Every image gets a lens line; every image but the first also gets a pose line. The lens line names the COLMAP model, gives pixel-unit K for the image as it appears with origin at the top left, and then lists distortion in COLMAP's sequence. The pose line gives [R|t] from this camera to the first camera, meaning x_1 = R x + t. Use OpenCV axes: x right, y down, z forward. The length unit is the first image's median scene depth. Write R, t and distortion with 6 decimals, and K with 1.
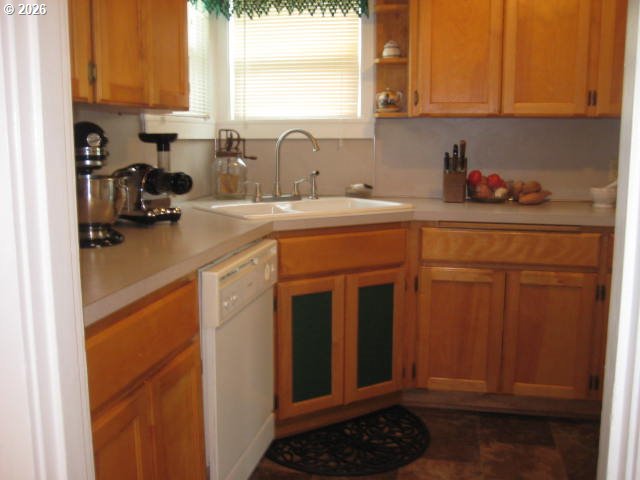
lens RADIAL K [[665.6, 0, 320.0], [0, 665.6, 240.0], [0, 0, 1]] dist [-0.103602, 0.012105]
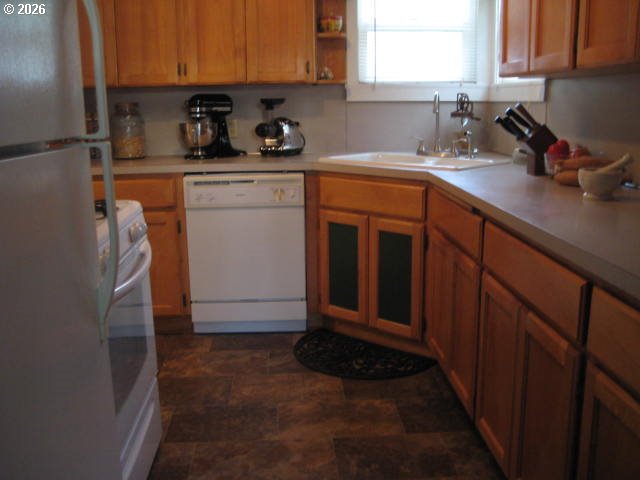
lens RADIAL K [[665.6, 0, 320.0], [0, 665.6, 240.0], [0, 0, 1]] dist [-0.103602, 0.012105]
pose [[0.257985, 0.191332, -0.947014, 1.167894], [-0.136460, 0.977585, 0.160334, -0.086214], [0.956464, 0.087866, 0.278311, 0.597432]]
